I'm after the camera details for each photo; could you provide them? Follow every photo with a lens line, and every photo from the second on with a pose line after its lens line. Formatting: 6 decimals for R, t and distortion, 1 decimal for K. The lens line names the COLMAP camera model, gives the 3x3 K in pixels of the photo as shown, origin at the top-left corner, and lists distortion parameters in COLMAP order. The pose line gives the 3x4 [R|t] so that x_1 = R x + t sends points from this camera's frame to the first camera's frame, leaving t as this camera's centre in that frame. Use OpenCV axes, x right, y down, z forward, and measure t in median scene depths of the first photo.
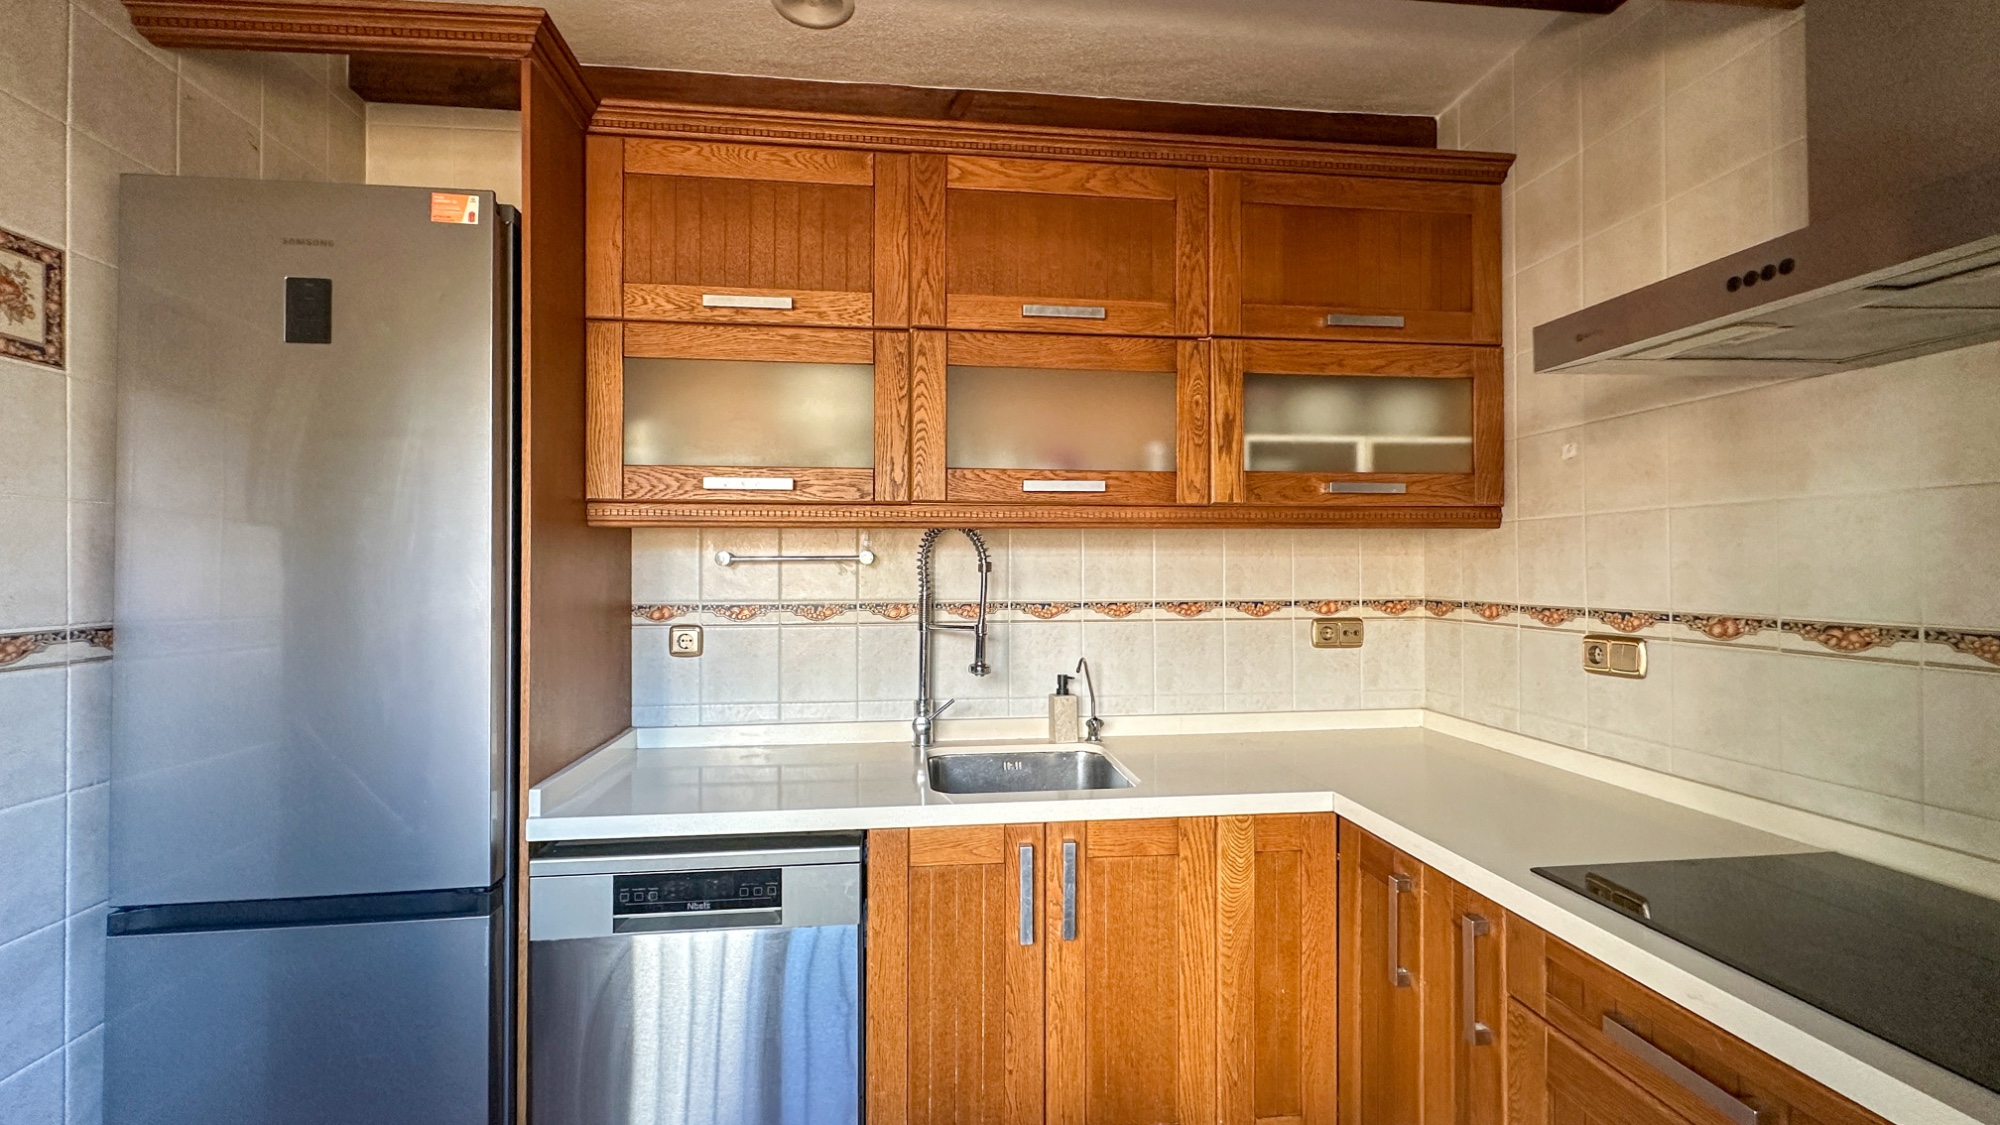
lens RADIAL K [[832.4, 0, 994.7], [0, 832.4, 561.2], [0, 0, 1]] dist [-0.001241, 0.000101]
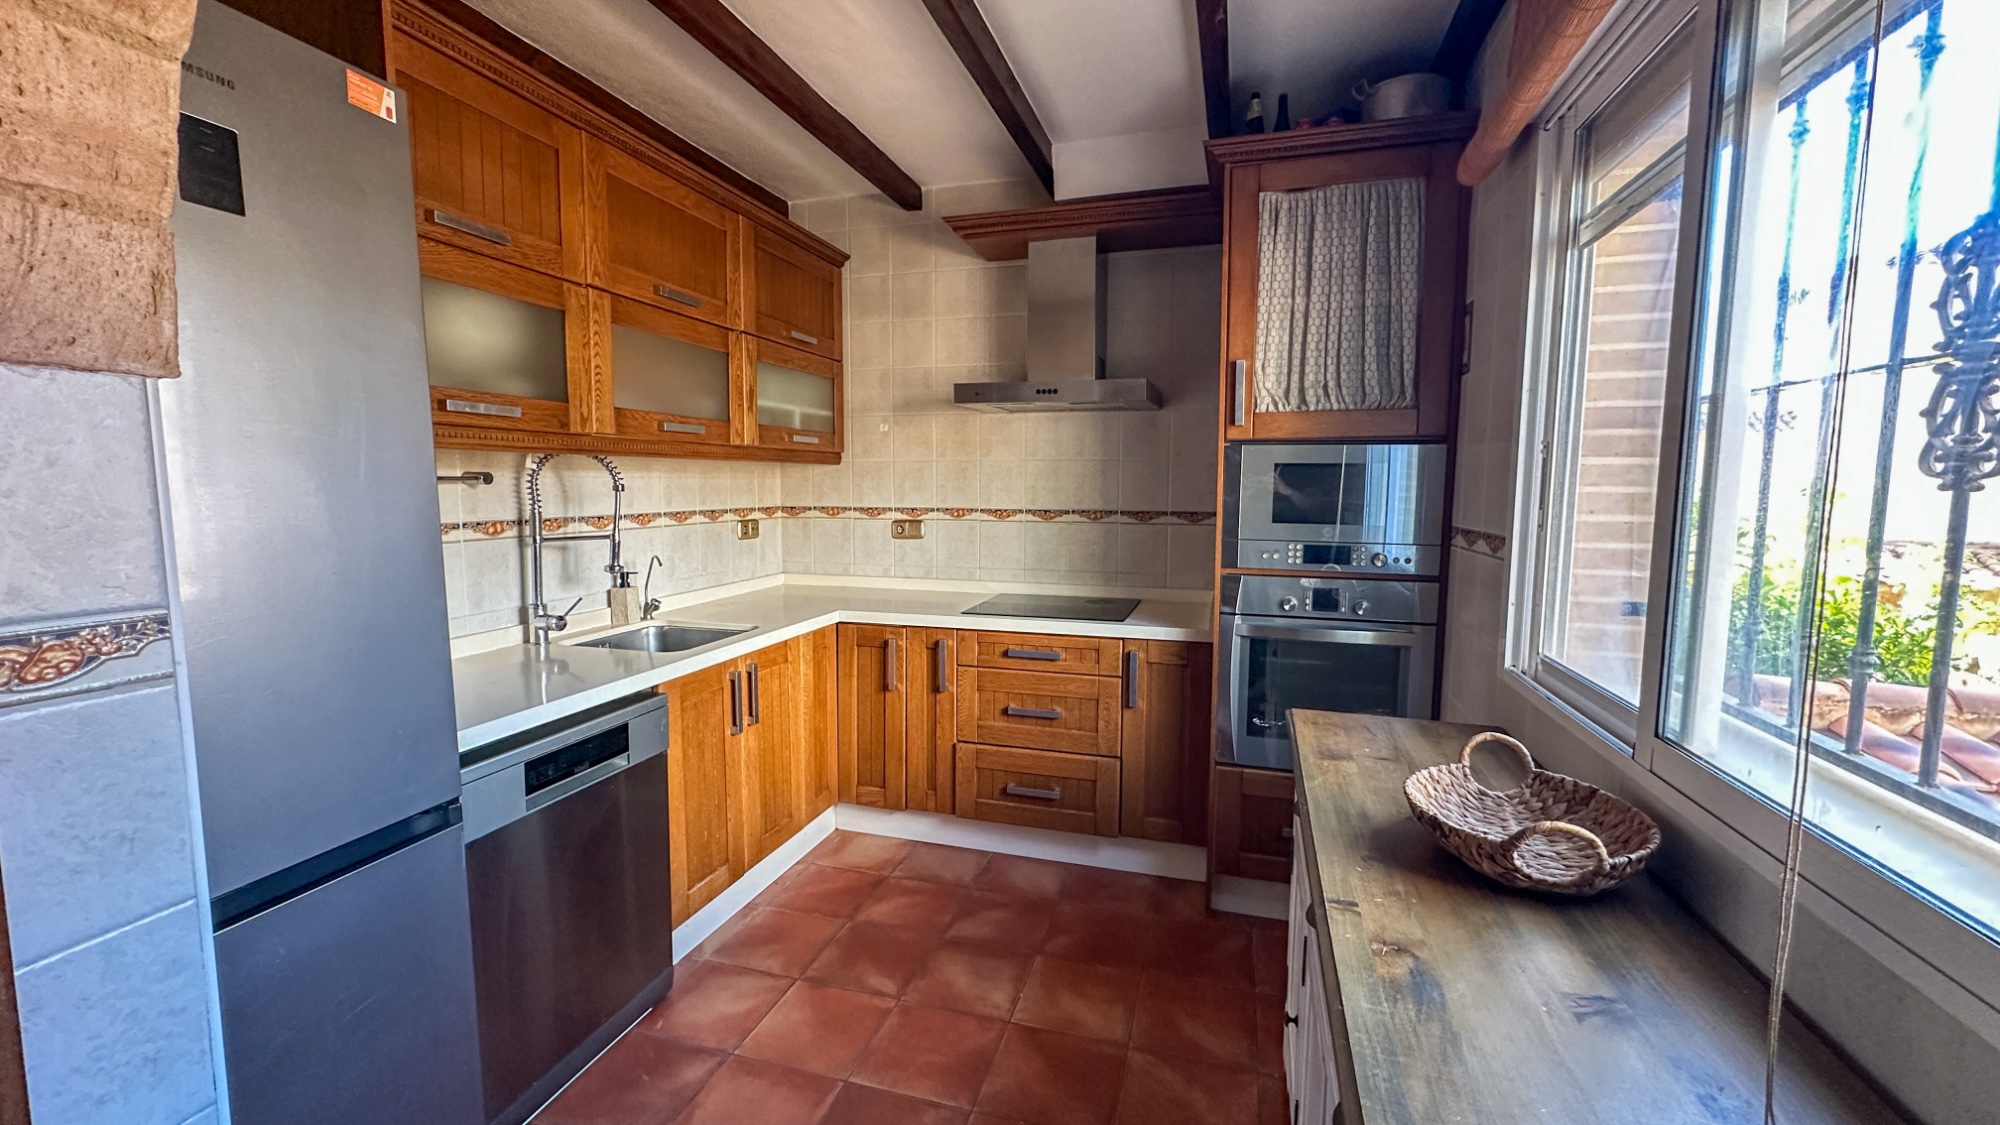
lens RADIAL K [[792.6, 0, 1000.0], [0, 792.6, 562.5], [0, 0, 1]] dist [-0.000799, 0.000393]
pose [[0.395266, -0.088701, 0.914274, -0.900044], [-0.011259, 0.994784, 0.101379, -0.007708], [-0.918498, -0.050366, 0.392205, -0.001792]]
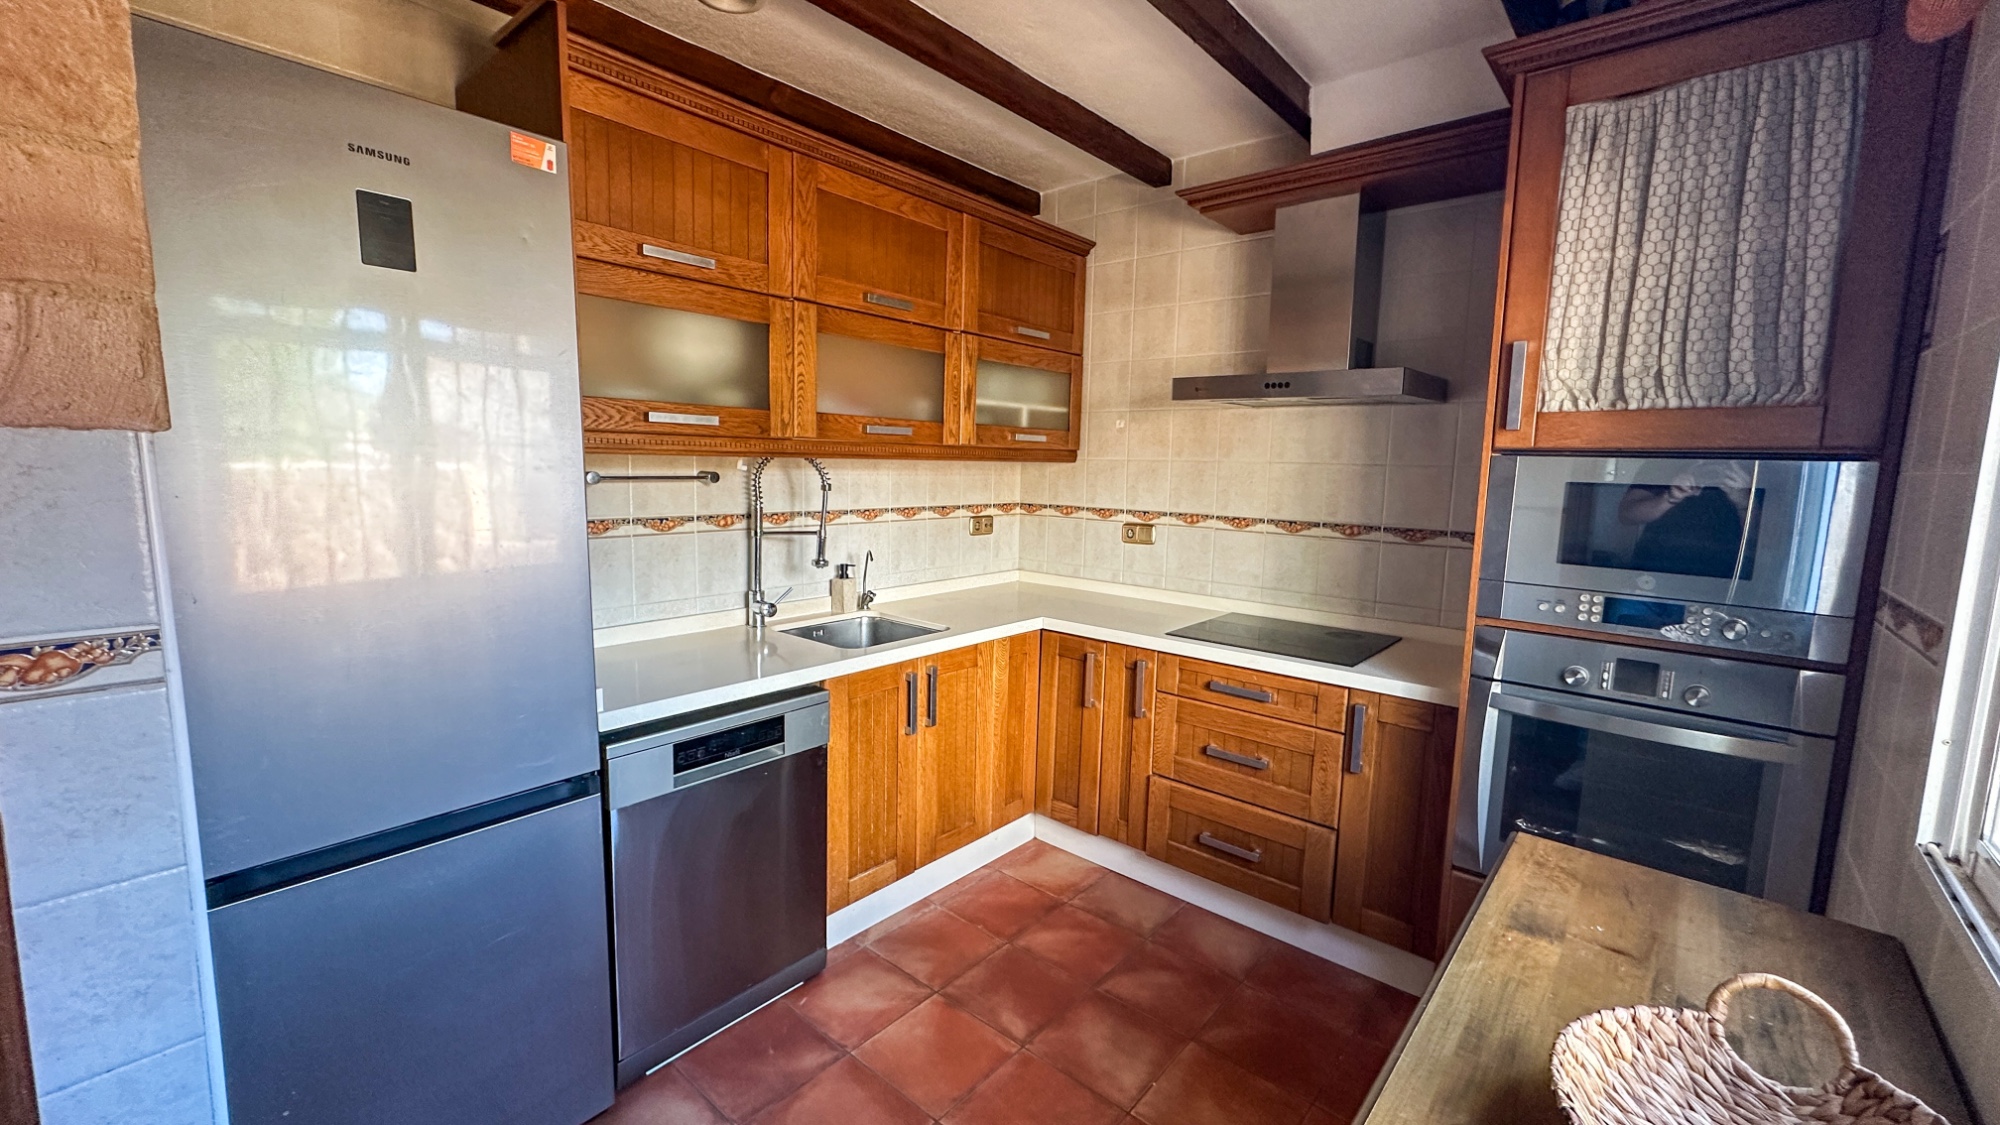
lens RADIAL K [[792.6, 0, 1000.0], [0, 792.6, 562.5], [0, 0, 1]] dist [-0.000799, 0.000393]
pose [[0.734590, -0.067274, 0.675168, -0.681896], [-0.029158, 0.991023, 0.130470, -0.047320], [-0.677884, -0.115529, 0.726034, -0.125056]]
